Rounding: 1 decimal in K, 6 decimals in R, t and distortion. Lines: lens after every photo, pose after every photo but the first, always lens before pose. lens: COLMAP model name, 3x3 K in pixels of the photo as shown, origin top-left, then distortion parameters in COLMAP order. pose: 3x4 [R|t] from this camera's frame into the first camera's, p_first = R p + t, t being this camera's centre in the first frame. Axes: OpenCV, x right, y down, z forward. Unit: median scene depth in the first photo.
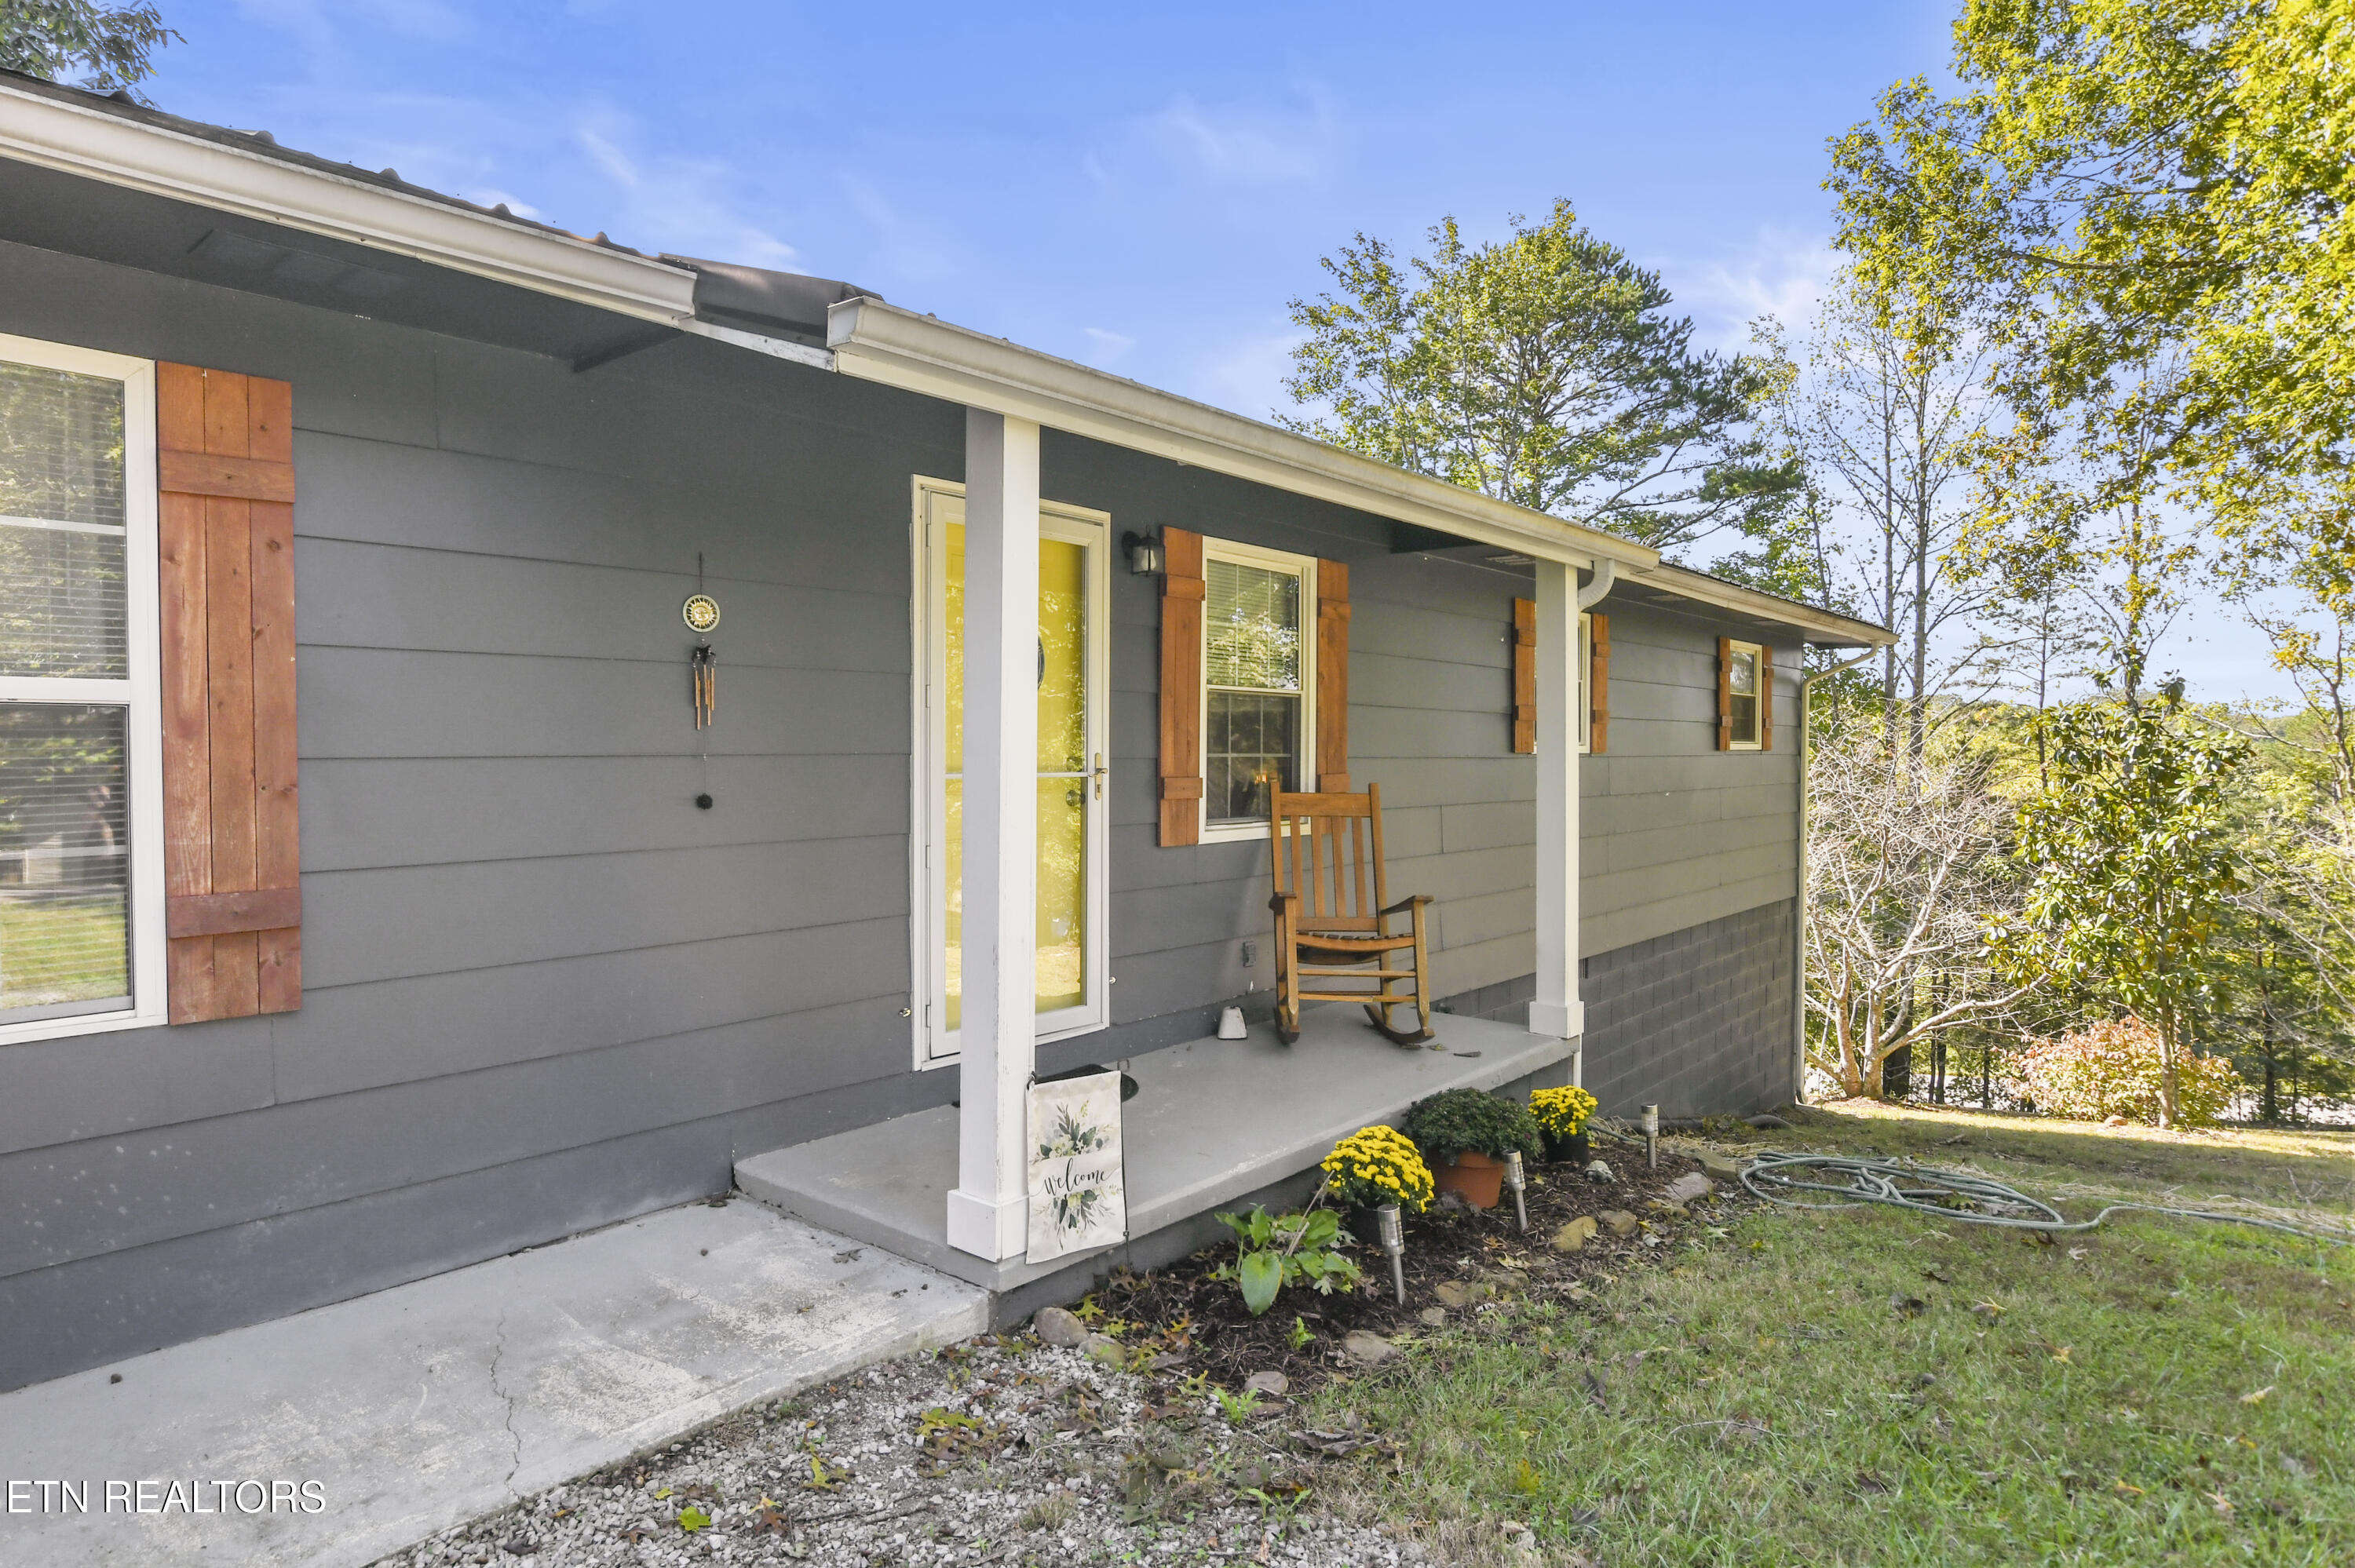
lens RADIAL K [[1319.2, 0, 1176.5], [0, 1319.2, 775.9], [0, 0, 1]] dist [-0.002160, -0.000583]
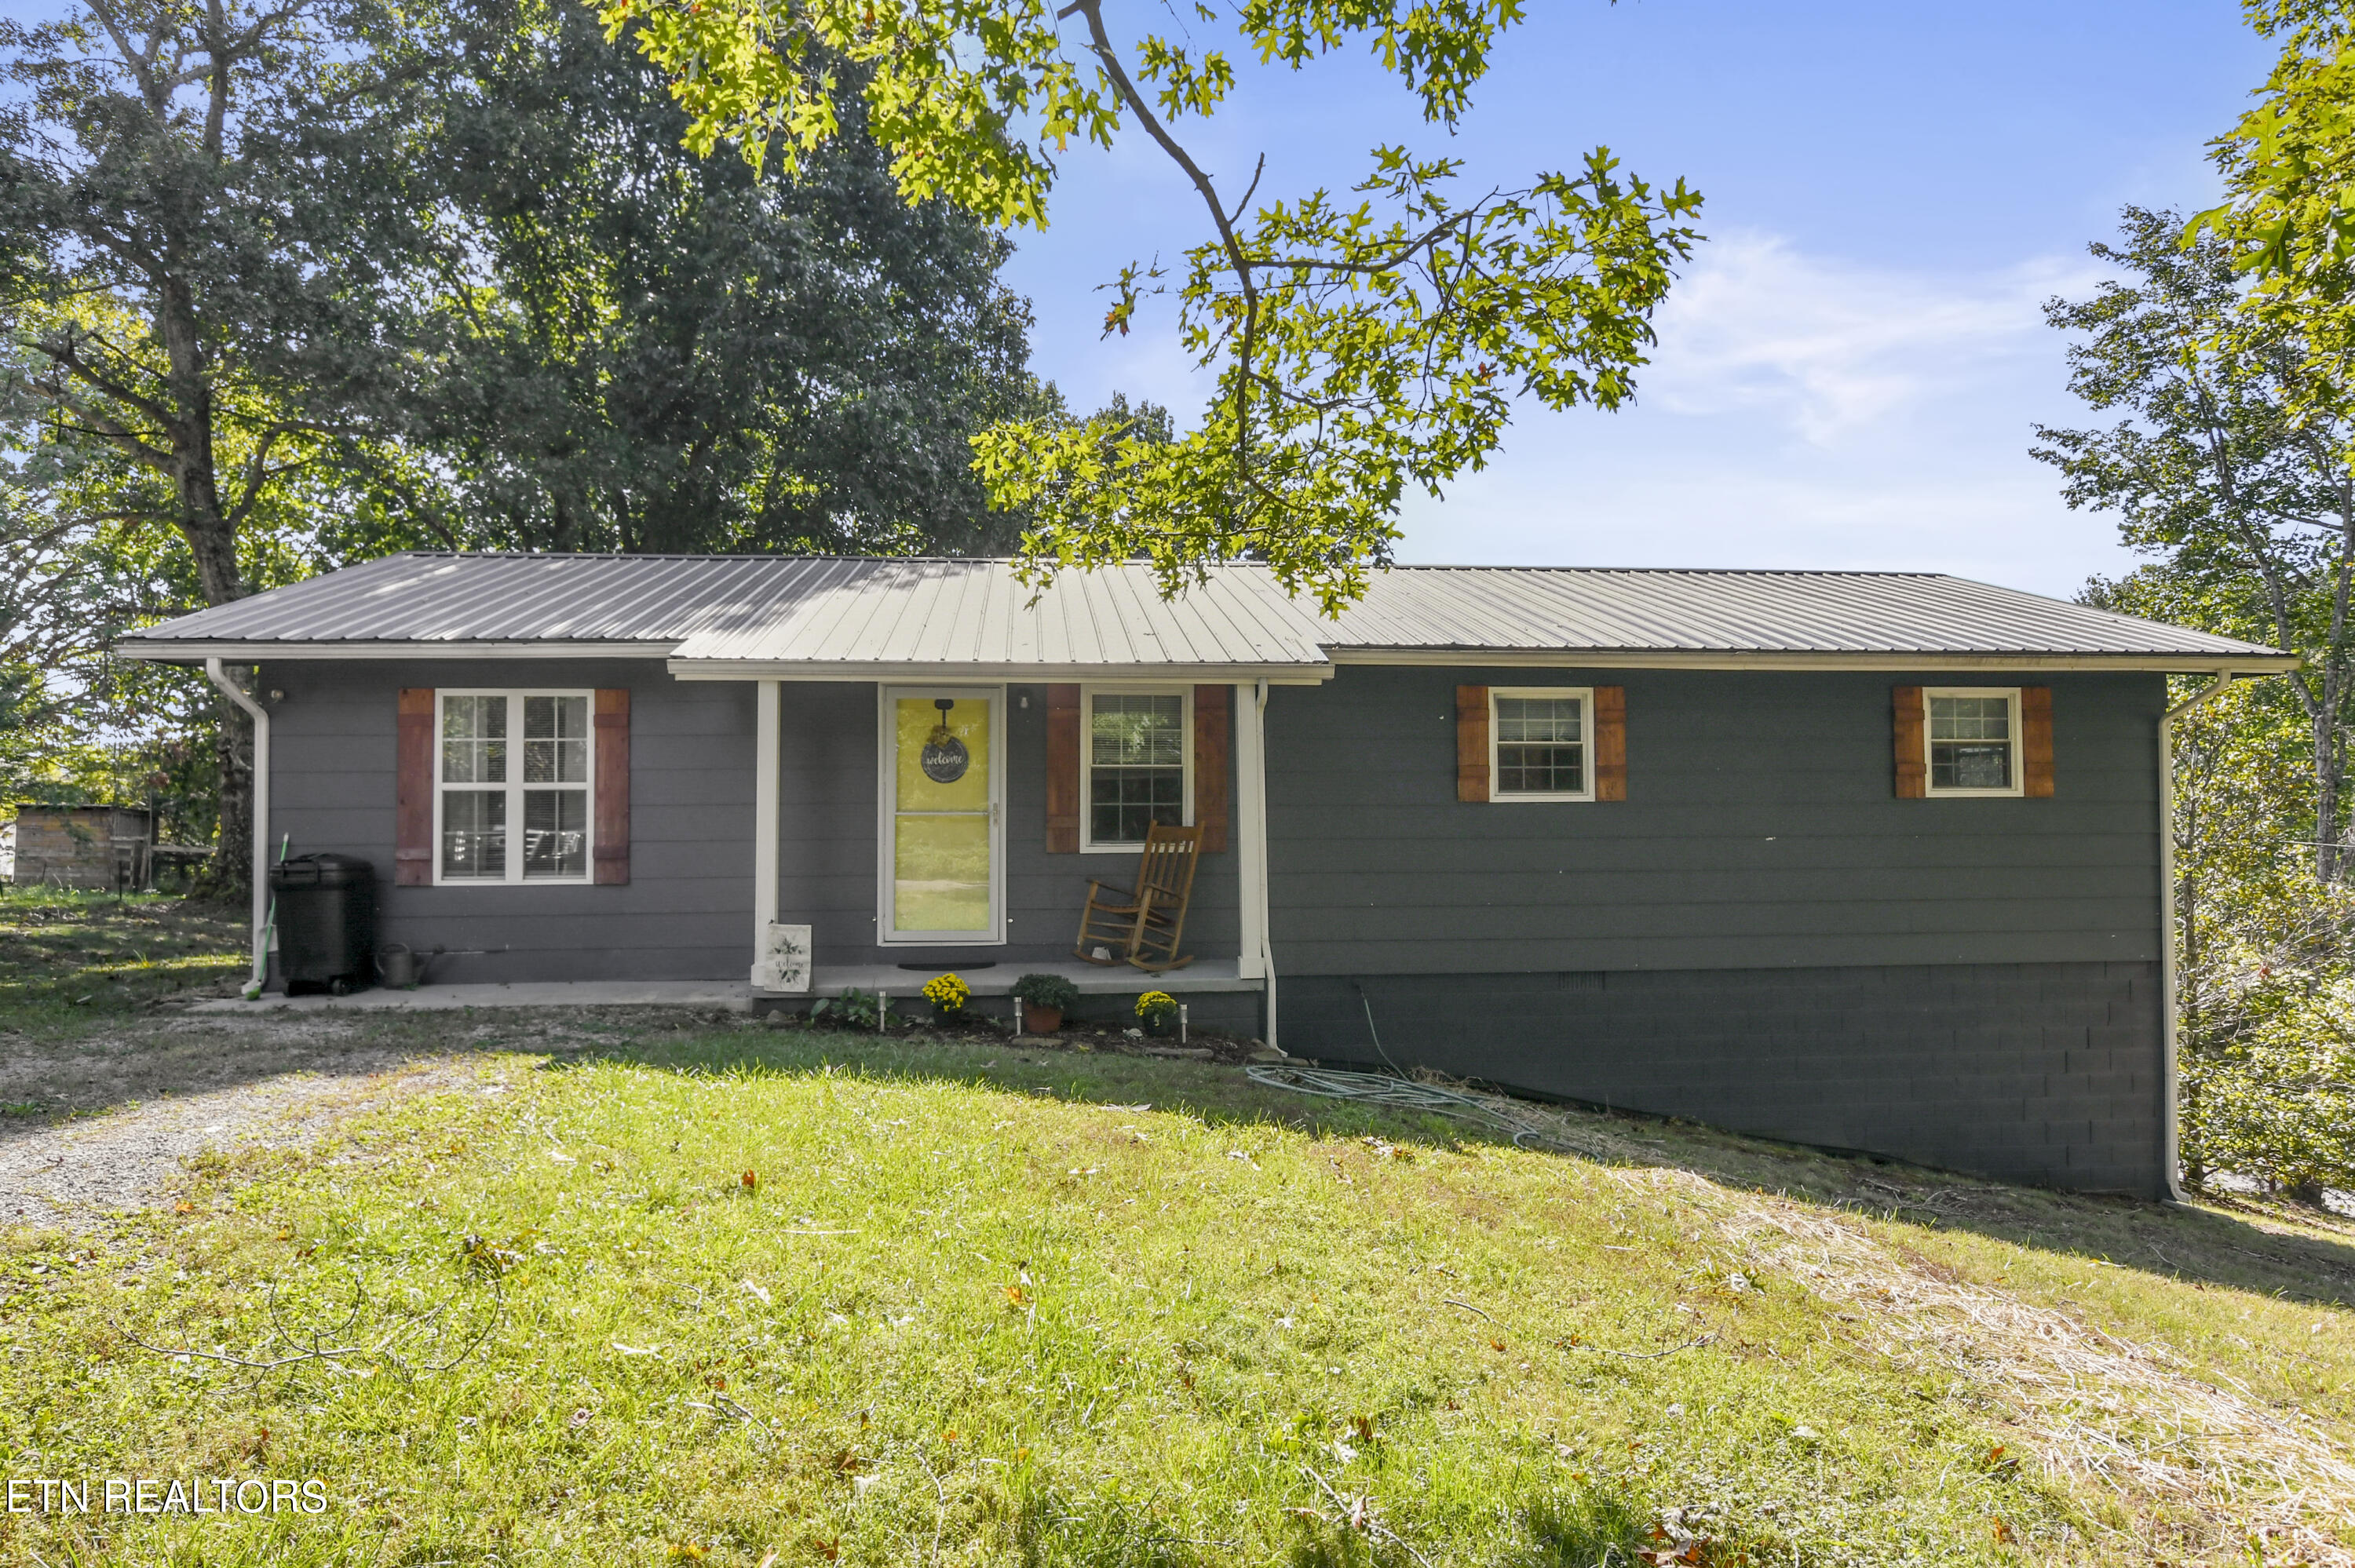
lens RADIAL K [[1319.2, 0, 1176.0], [0, 1319.2, 783.8], [0, 0, 1]] dist [-0.002160, -0.000583]
pose [[0.734439, -0.019924, -0.678382, 2.256287], [-0.009024, 0.999194, -0.039116, 0.044035], [0.678615, 0.034850, 0.733667, -0.409053]]
